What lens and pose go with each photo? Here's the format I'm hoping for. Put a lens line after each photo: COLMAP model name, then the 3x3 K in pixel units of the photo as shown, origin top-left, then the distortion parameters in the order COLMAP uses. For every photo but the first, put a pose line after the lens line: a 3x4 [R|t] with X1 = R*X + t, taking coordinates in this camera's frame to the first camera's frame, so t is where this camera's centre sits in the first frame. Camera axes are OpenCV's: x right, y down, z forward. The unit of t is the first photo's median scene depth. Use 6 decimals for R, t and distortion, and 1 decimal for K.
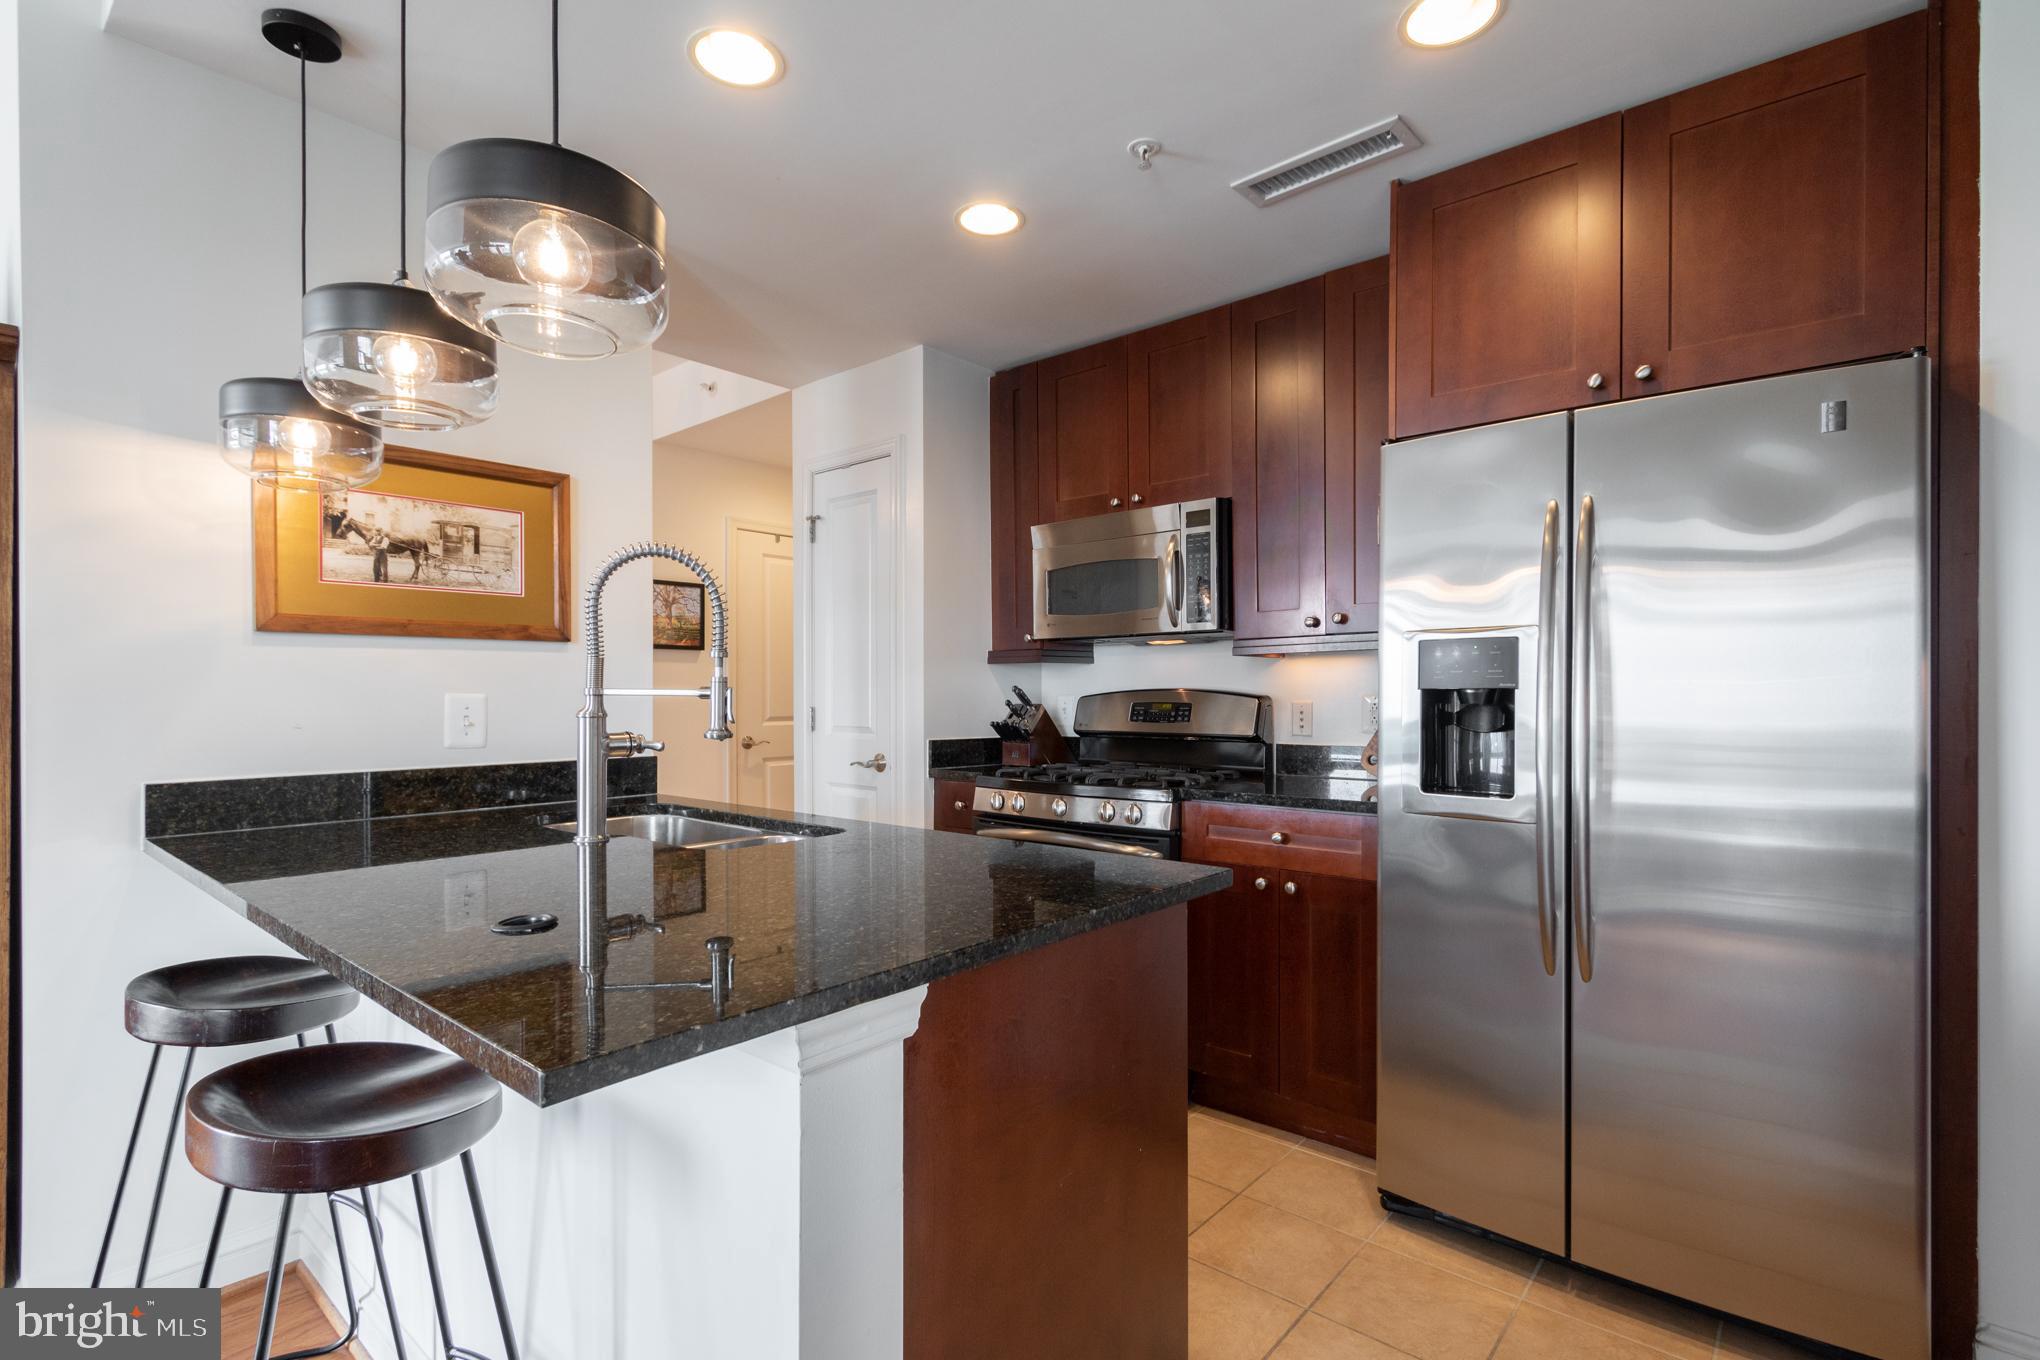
lens RADIAL K [[954.6, 0, 1017.7], [0, 954.6, 694.4], [0, 0, 1]] dist [0.010740, -0.002059]
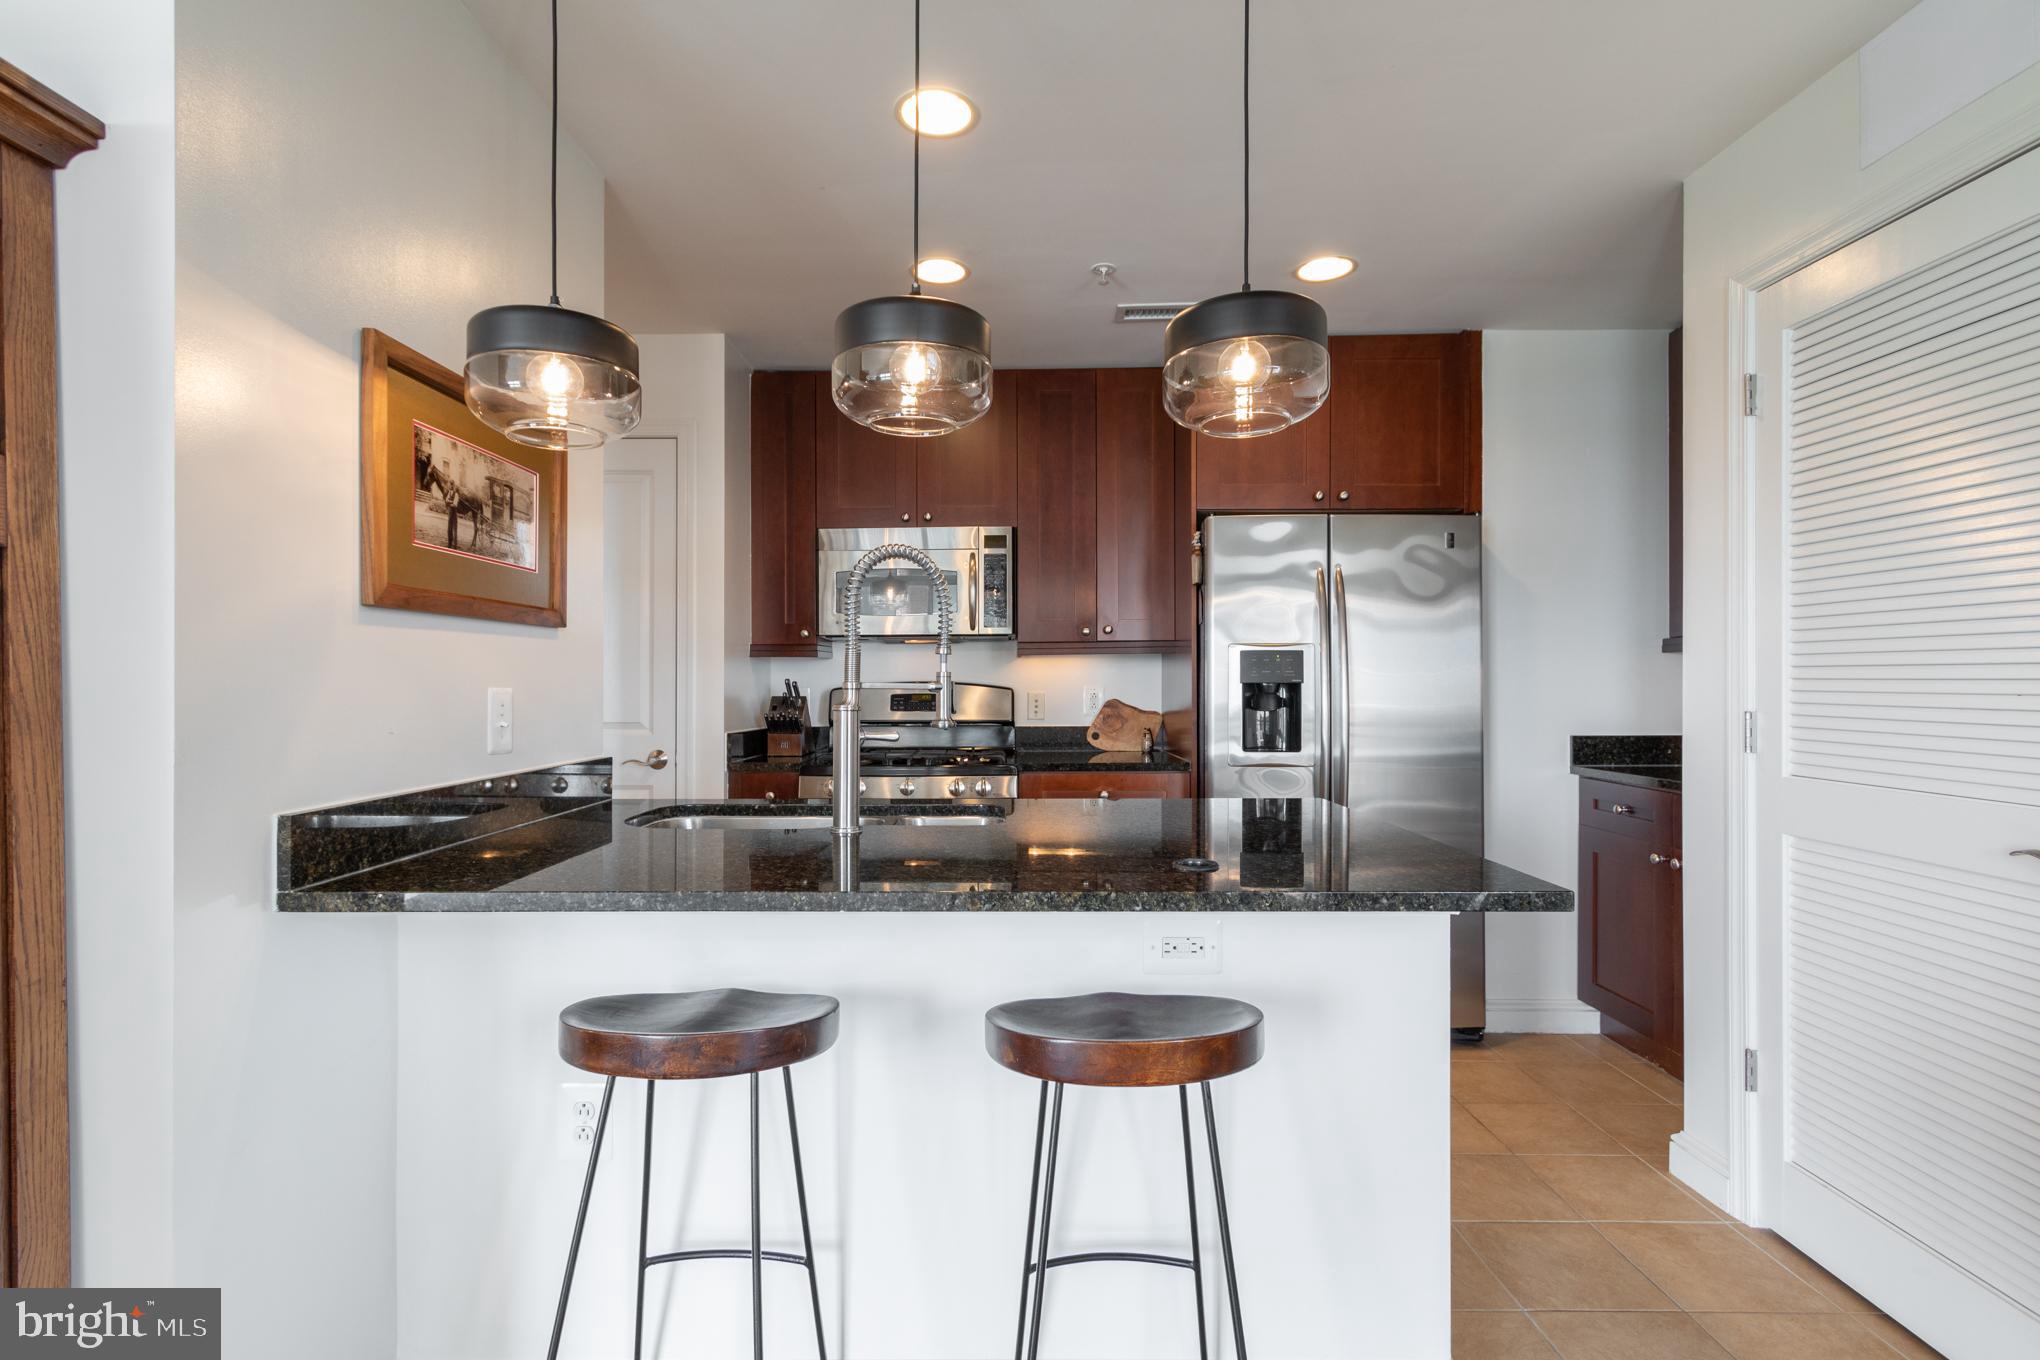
lens RADIAL K [[954.6, 0, 1011.7], [0, 954.6, 682.4], [0, 0, 1]] dist [0.010740, -0.002059]
pose [[0.760536, 0.000458, 0.649296, -0.821584], [0.002473, 0.999990, -0.003602, -0.001627], [-0.649291, 0.004345, 0.760527, 0.091885]]
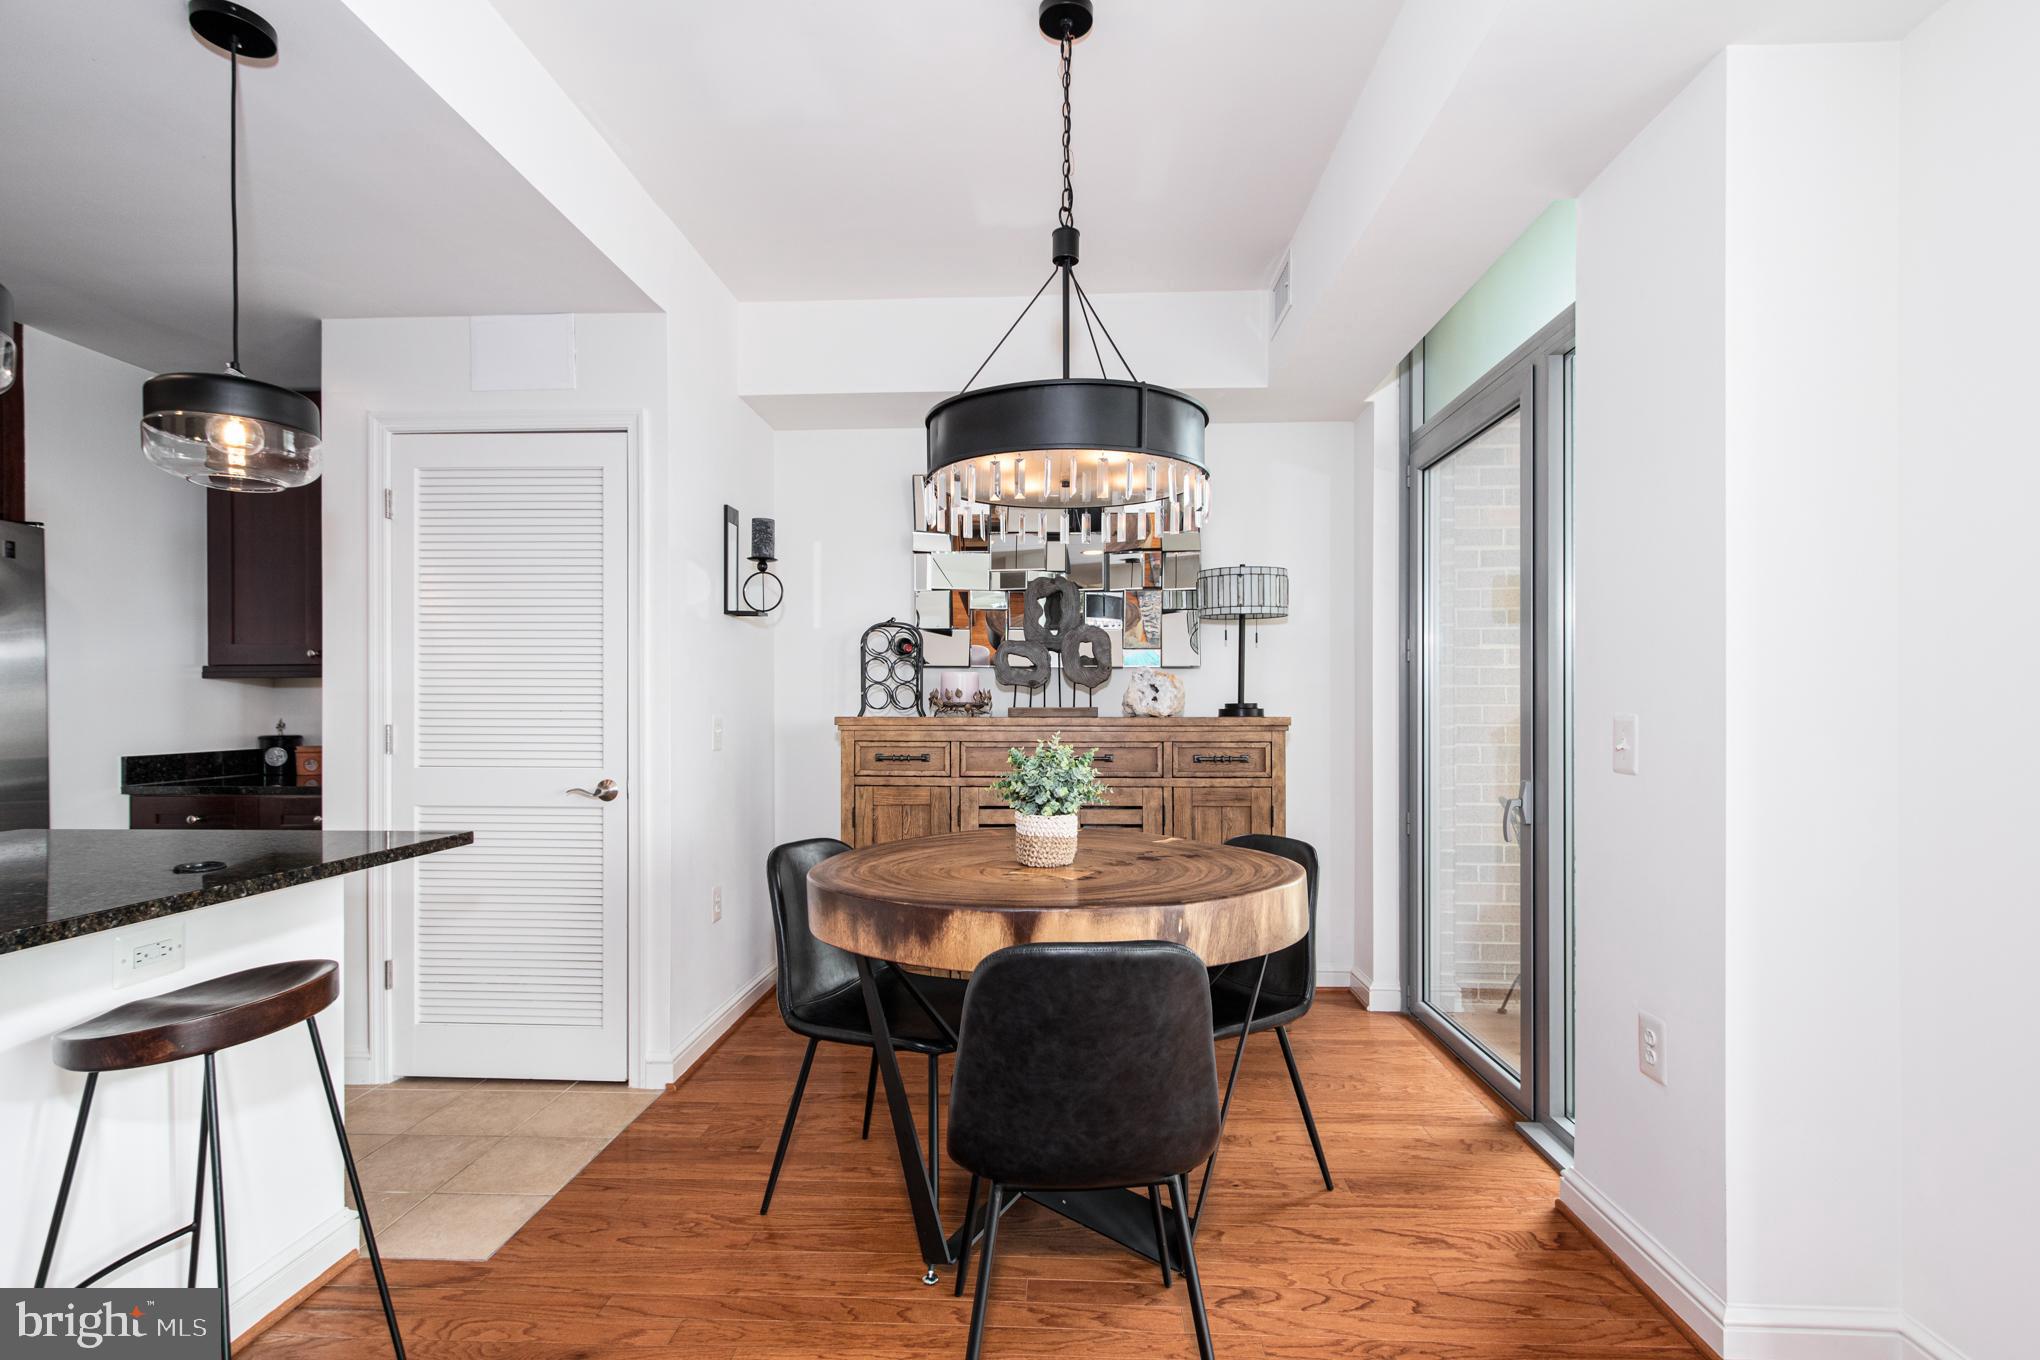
lens RADIAL K [[954.6, 0, 1011.8], [0, 954.6, 704.8], [0, 0, 1]] dist [0.010740, -0.002059]
pose [[-0.606616, 0.001323, 0.794994, -1.293046], [0.003828, 0.999992, 0.001257, -0.000977], [-0.794986, 0.003806, -0.606616, 0.485011]]
